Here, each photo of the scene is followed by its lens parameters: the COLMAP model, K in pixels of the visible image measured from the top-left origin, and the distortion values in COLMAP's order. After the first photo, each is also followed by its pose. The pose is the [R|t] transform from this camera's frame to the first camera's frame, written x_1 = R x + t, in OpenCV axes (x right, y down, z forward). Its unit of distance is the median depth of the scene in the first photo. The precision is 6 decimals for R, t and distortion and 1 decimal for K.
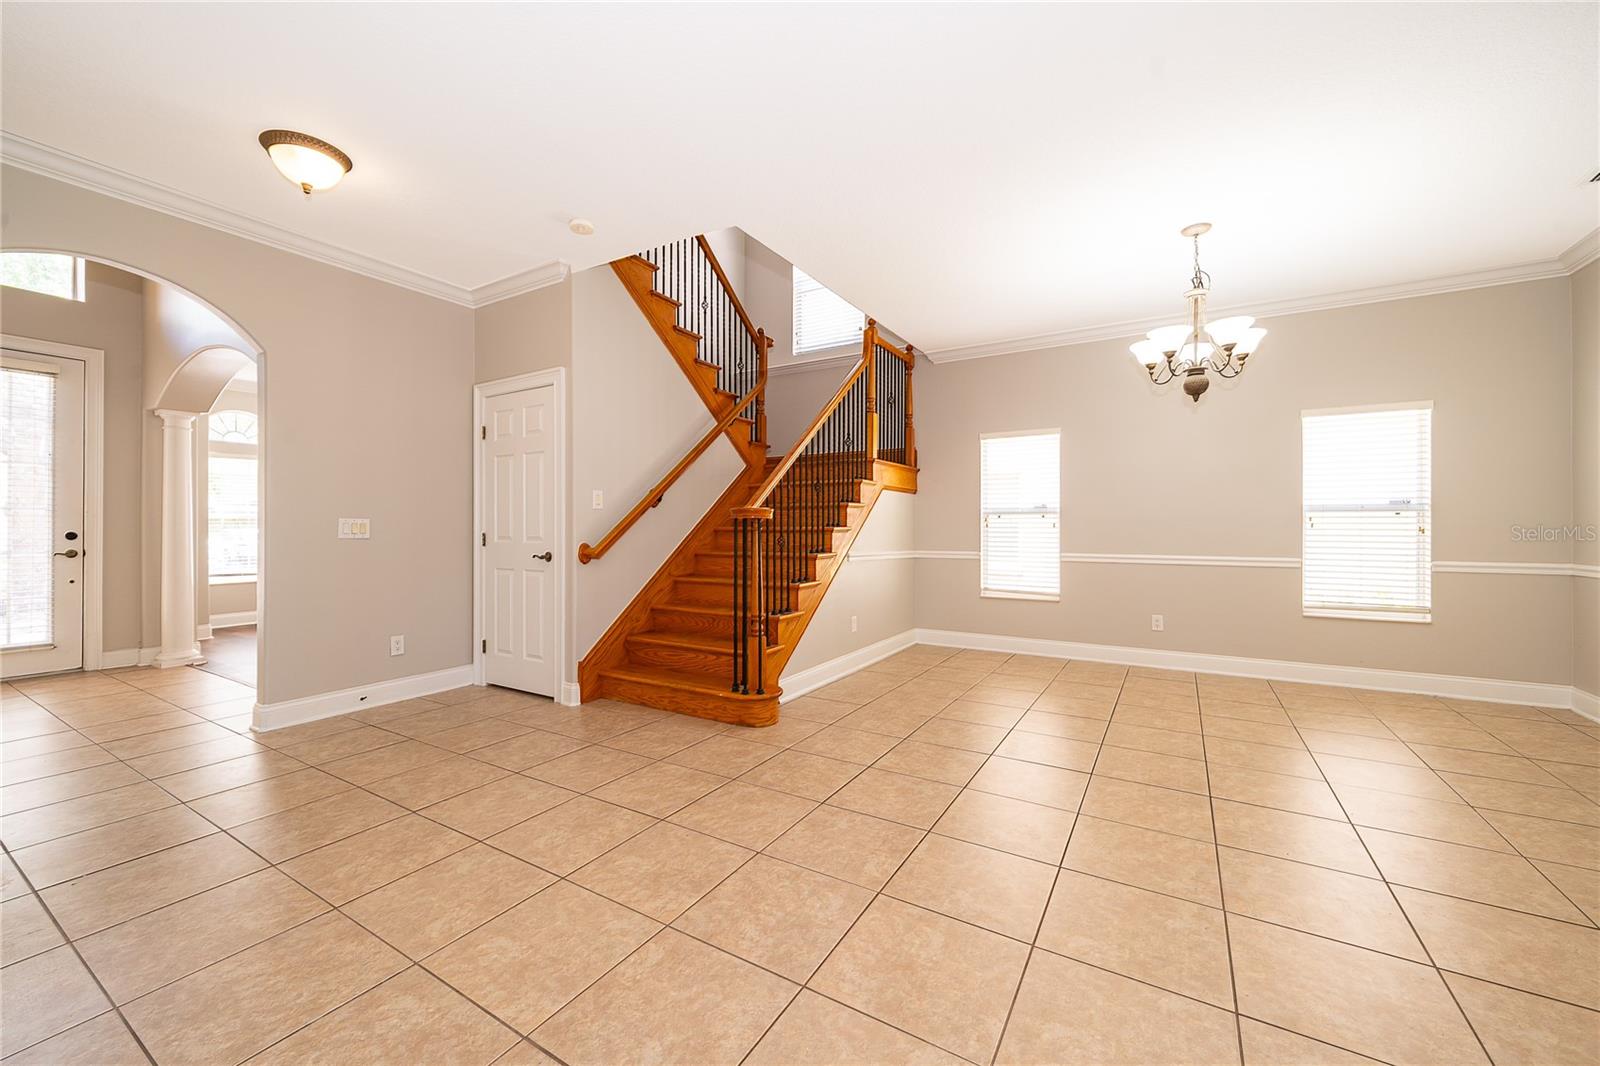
lens RADIAL K [[619.5, 0, 797.9], [0, 619.5, 528.6], [0, 0, 1]] dist [-0.004257, -0.000099]
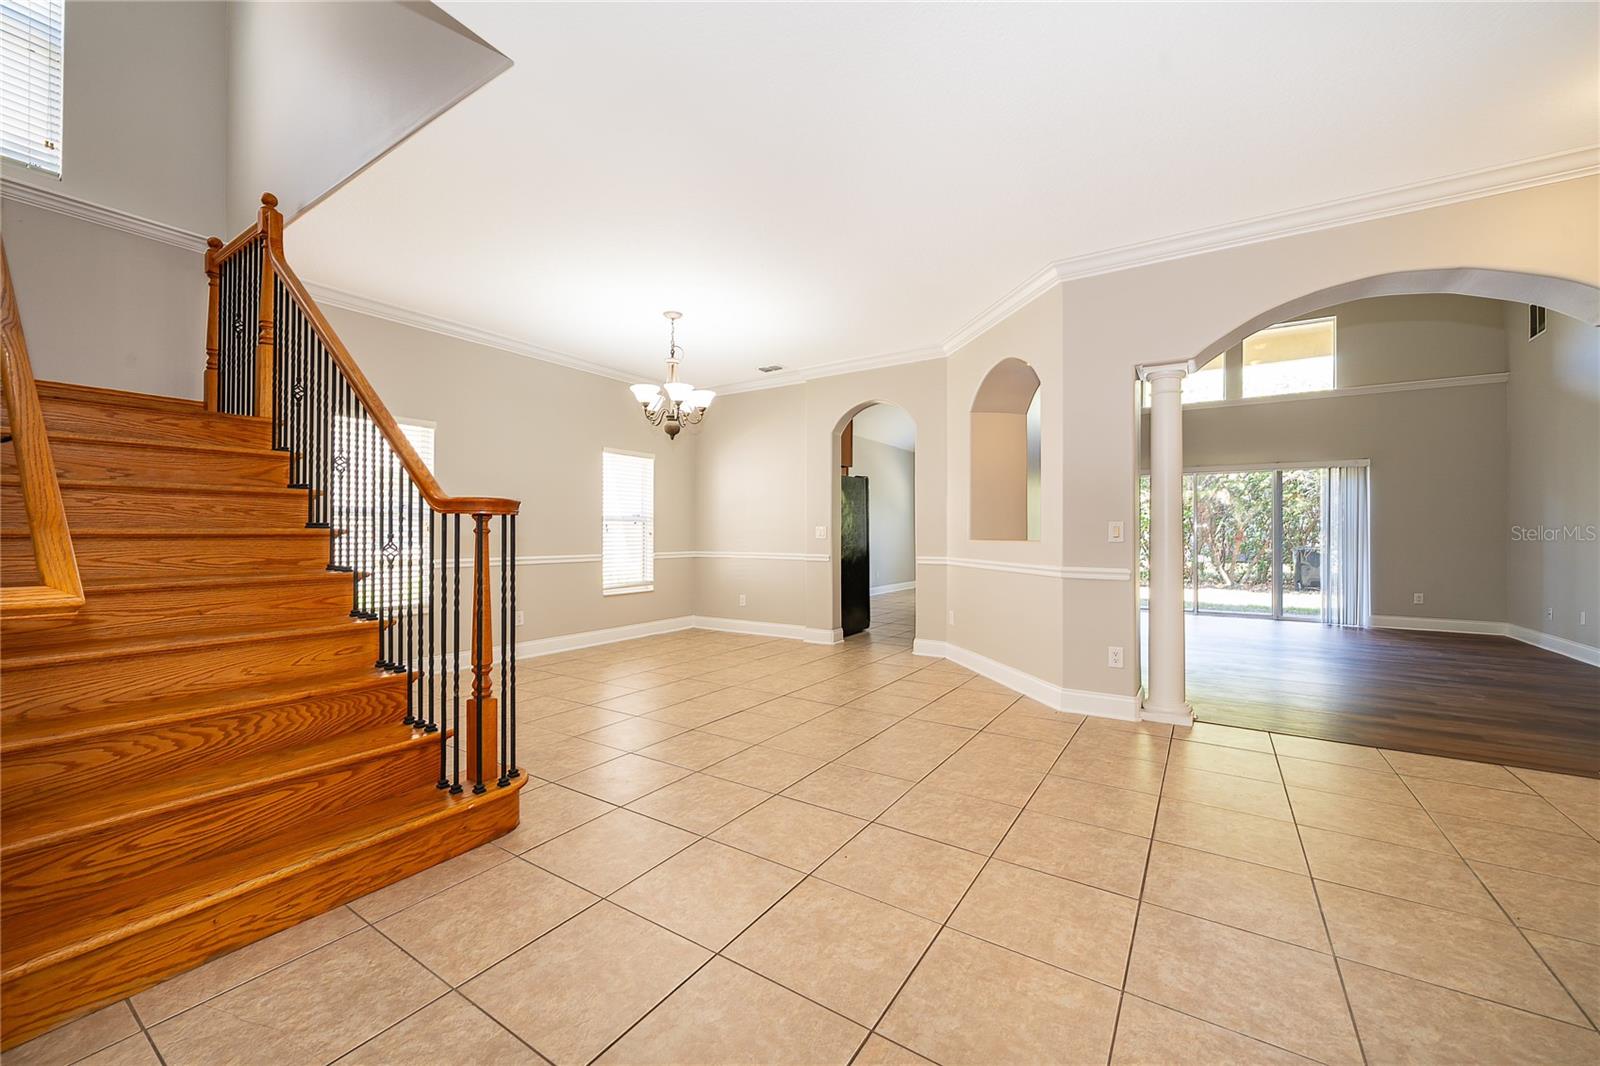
lens RADIAL K [[619.5, 0, 797.9], [0, 619.5, 528.6], [0, 0, 1]] dist [-0.004257, -0.000099]
pose [[0.044871, 0.007122, 0.998967, -0.698289], [0.003280, 0.999968, -0.007276, 0.003225], [-0.998987, 0.003603, 0.044846, 0.639769]]
